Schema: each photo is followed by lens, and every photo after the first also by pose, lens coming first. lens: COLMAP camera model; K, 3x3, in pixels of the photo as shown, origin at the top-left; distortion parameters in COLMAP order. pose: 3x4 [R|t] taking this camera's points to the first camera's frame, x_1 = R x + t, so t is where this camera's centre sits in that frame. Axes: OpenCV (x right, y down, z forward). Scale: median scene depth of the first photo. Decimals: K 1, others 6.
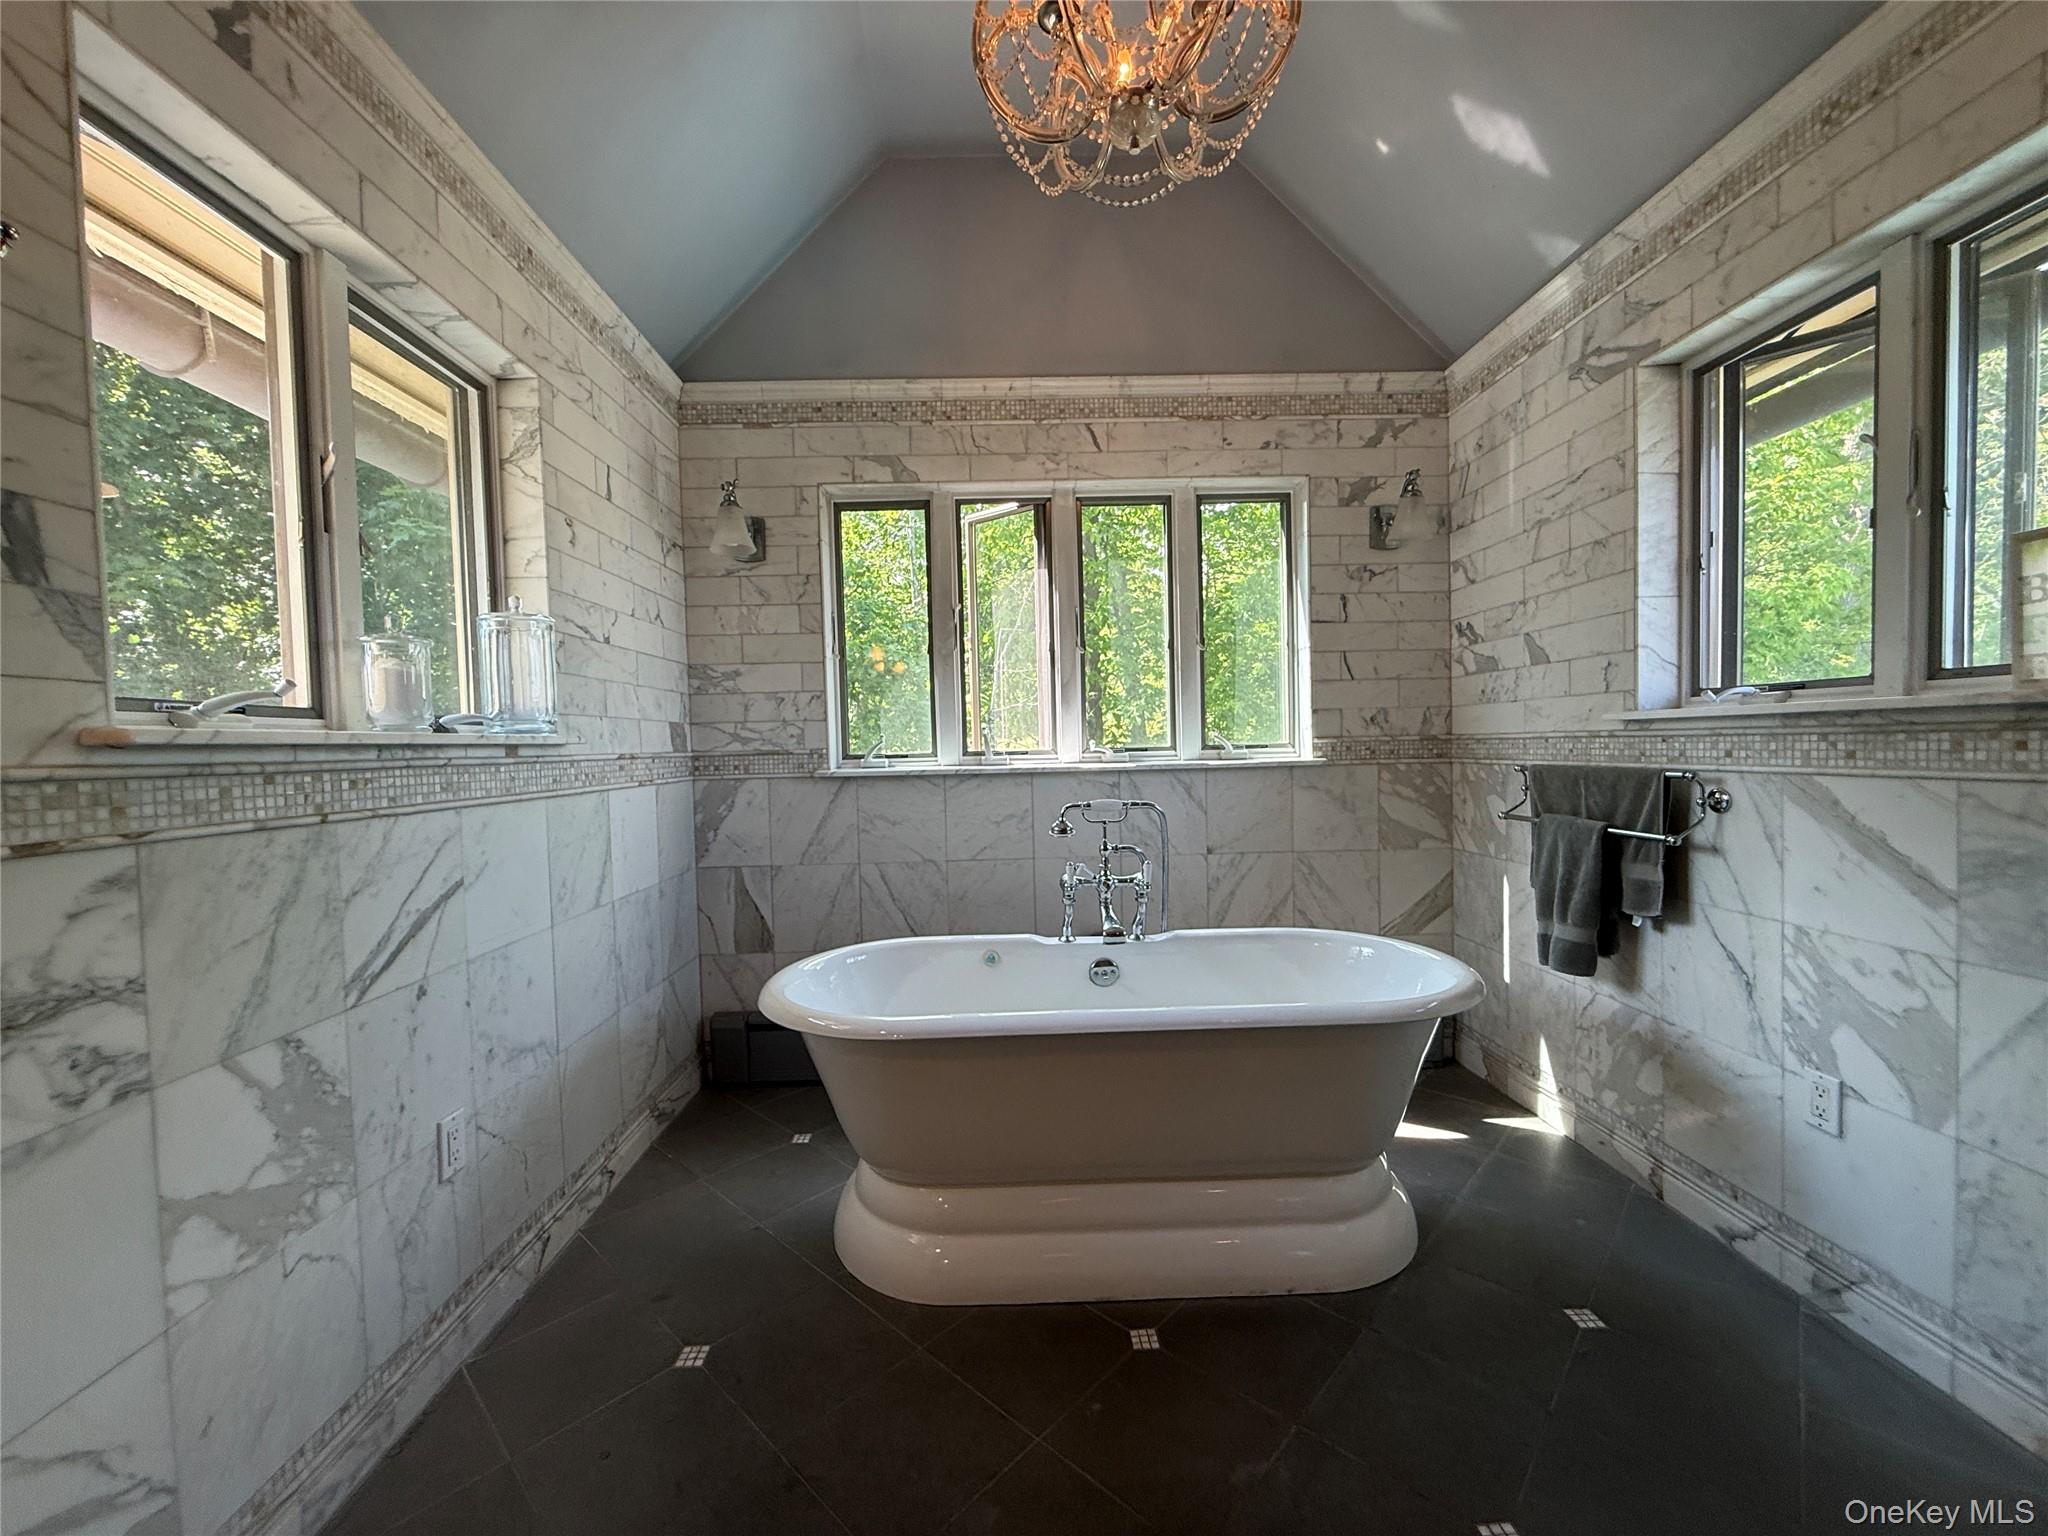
lens RADIAL K [[824.7, 0, 1015.1], [0, 824.7, 767.5], [0, 0, 1]] dist [0.003094, -0.000071]
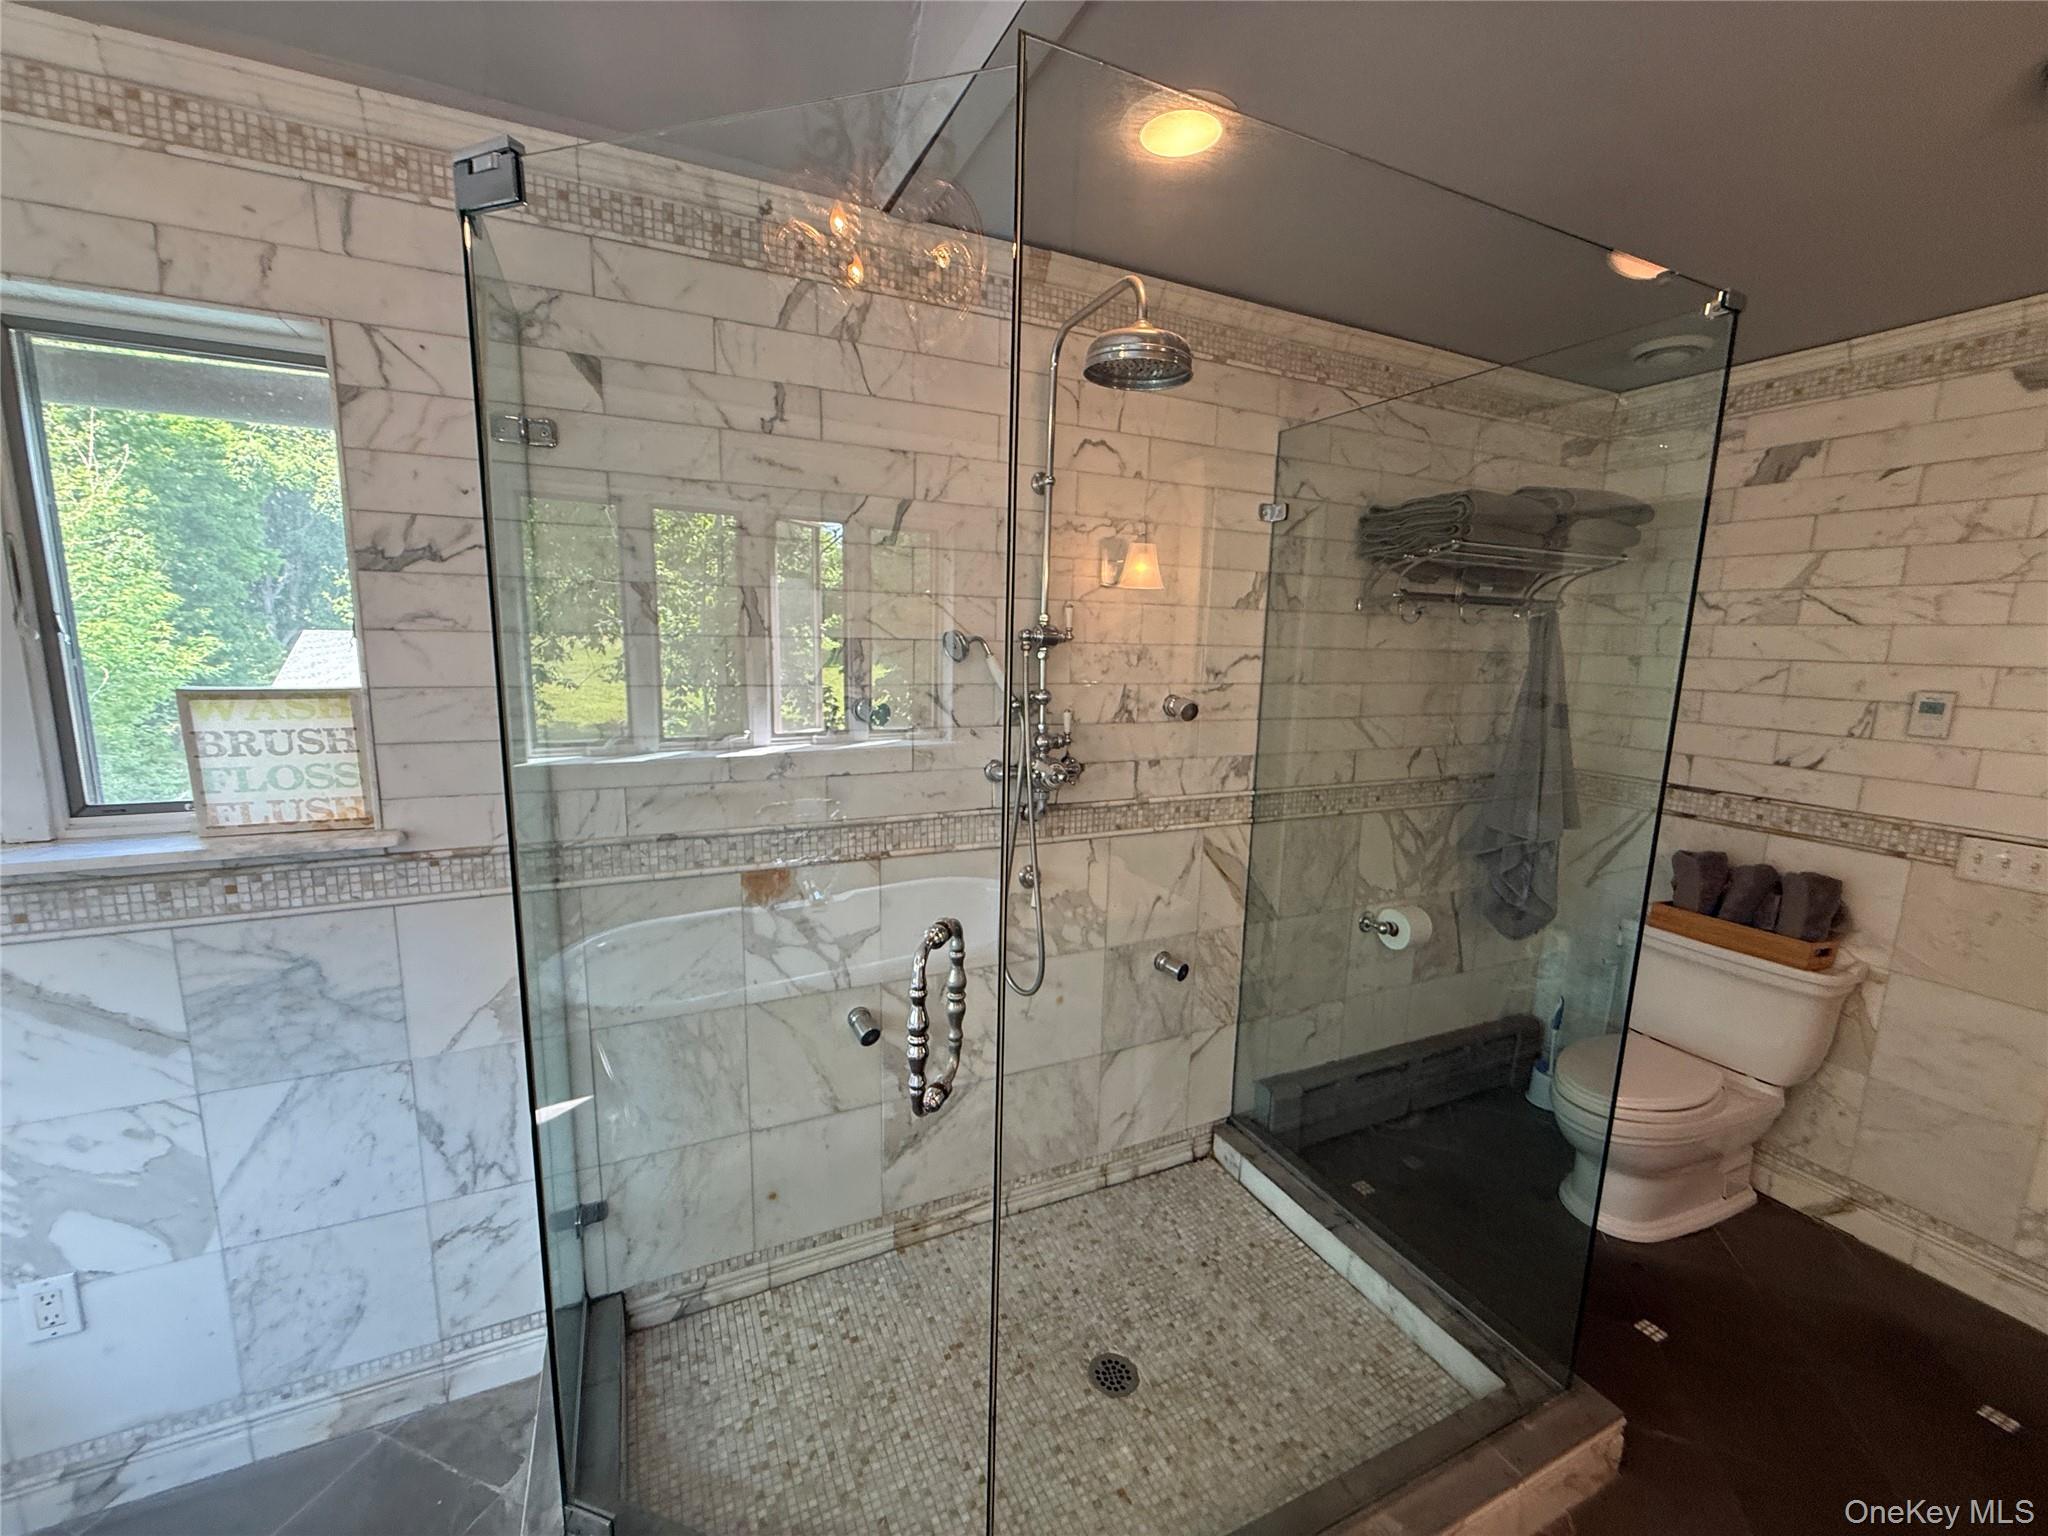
lens RADIAL K [[824.7, 0, 1030.0], [0, 824.7, 772.8], [0, 0, 1]] dist [0.003094, -0.000071]
pose [[-0.409440, -0.137320, 0.901943, -0.182075], [0.007629, 0.988058, 0.153894, -0.338753], [-0.912305, 0.069891, -0.403503, 0.465933]]
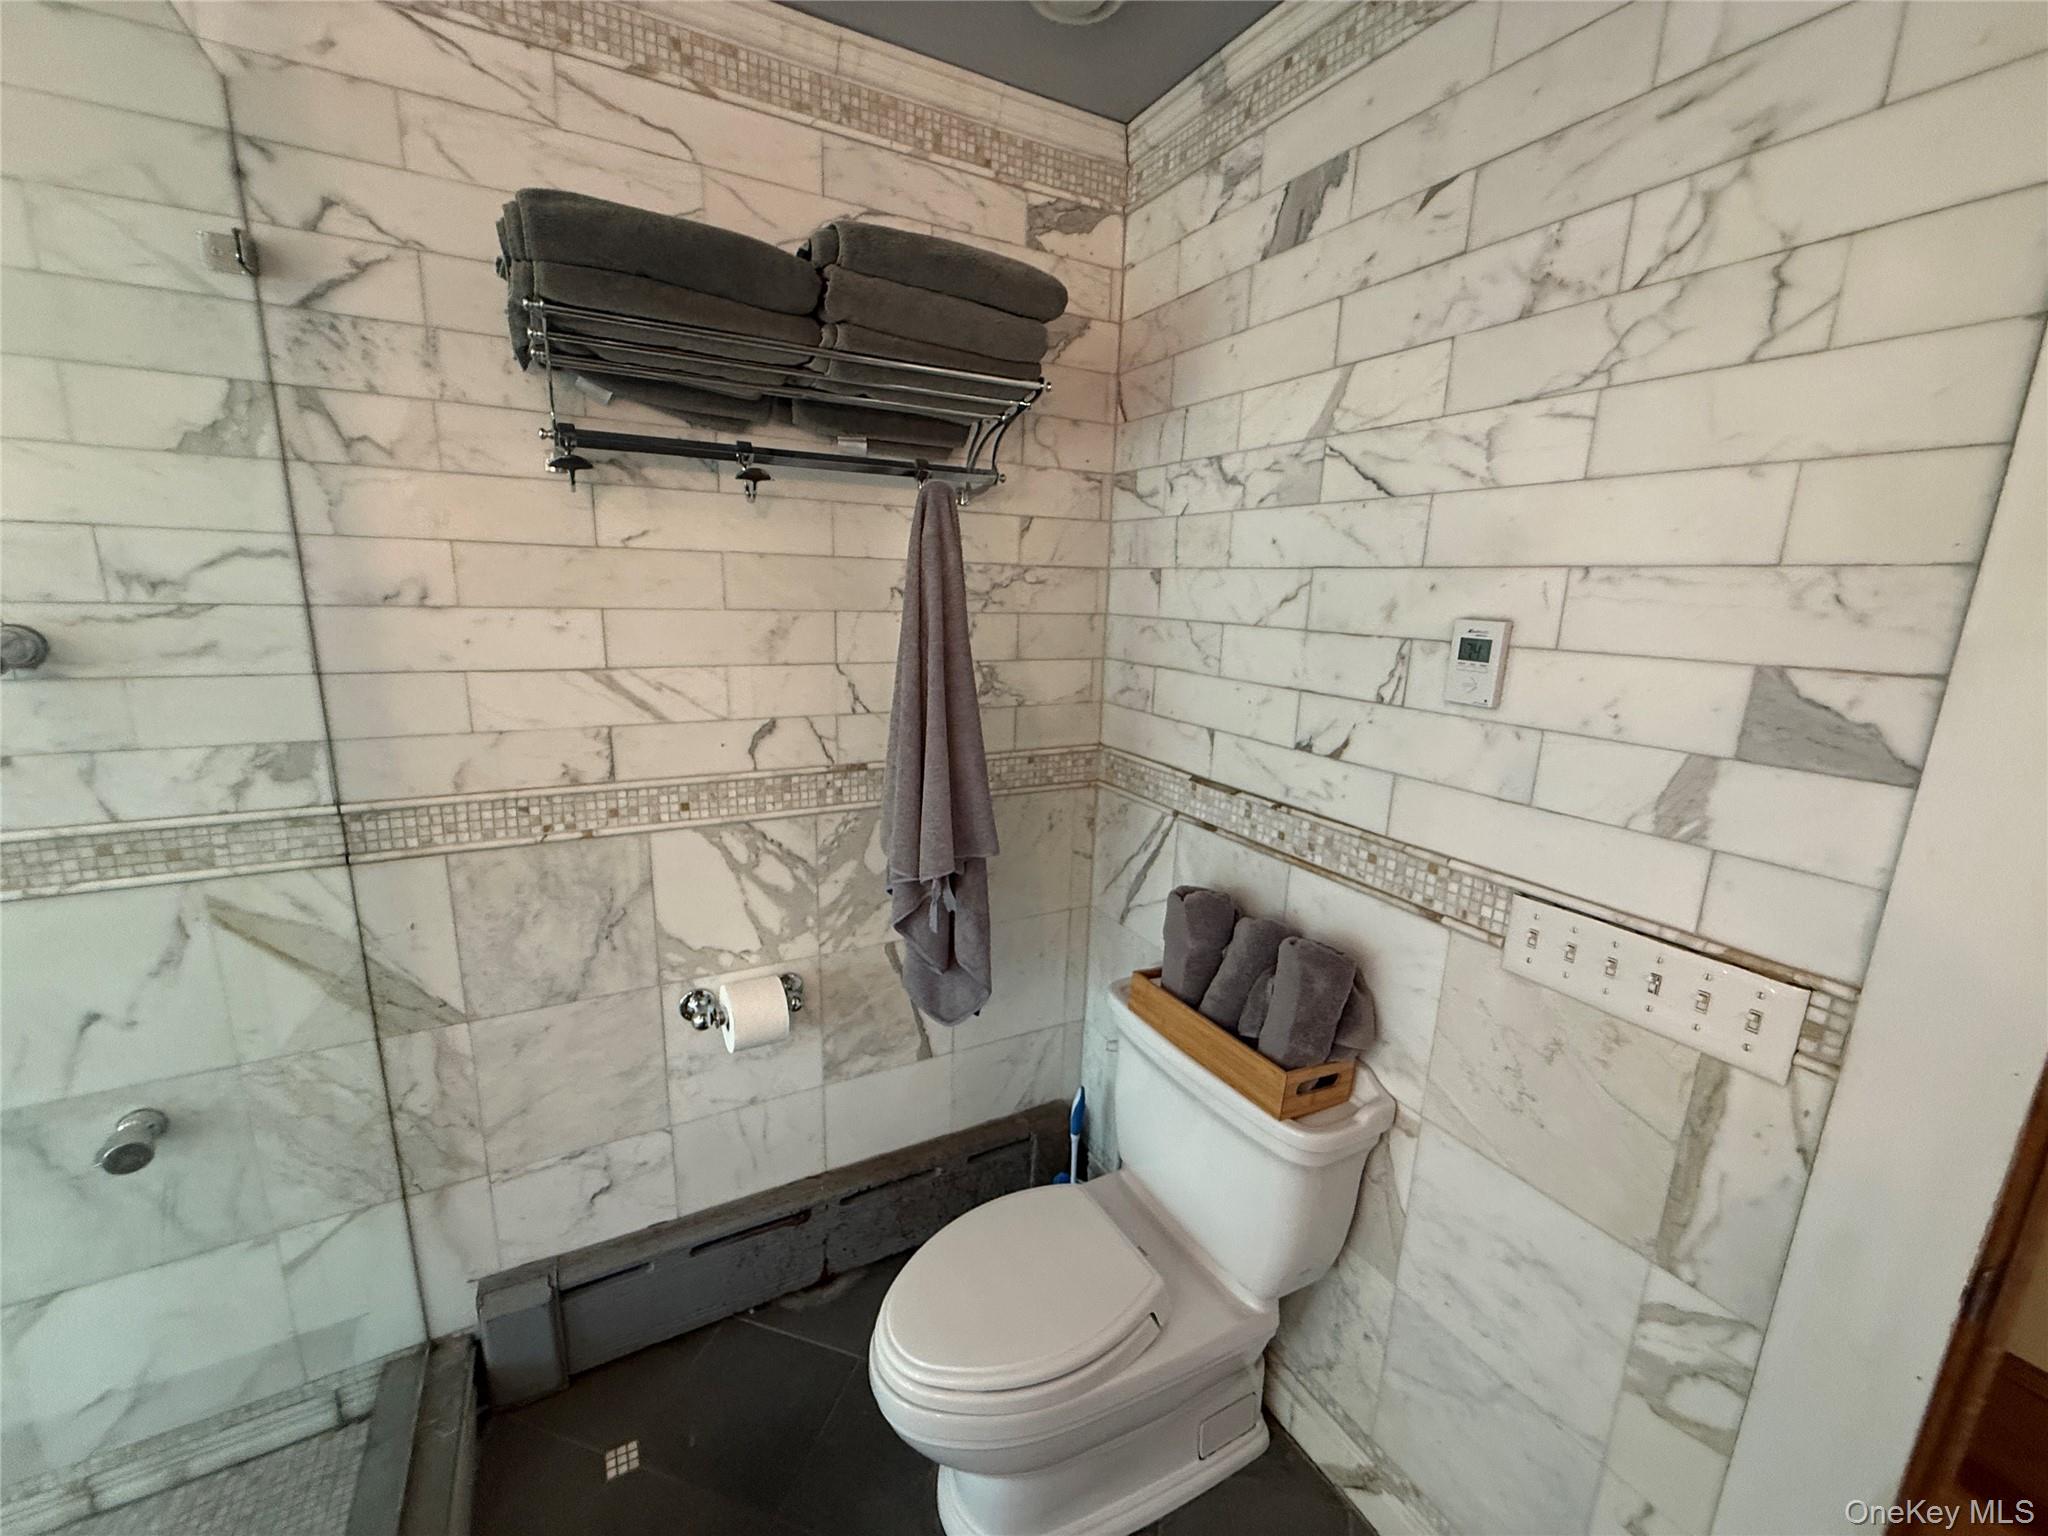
lens RADIAL K [[824.7, 0, 1017.6], [0, 824.7, 772.3], [0, 0, 1]] dist [0.003094, -0.000071]
pose [[-0.456141, -0.188528, 0.869708, 0.035461], [0.005709, 0.976662, 0.214707, -0.259755], [-0.889889, 0.102902, -0.444419, -1.065216]]
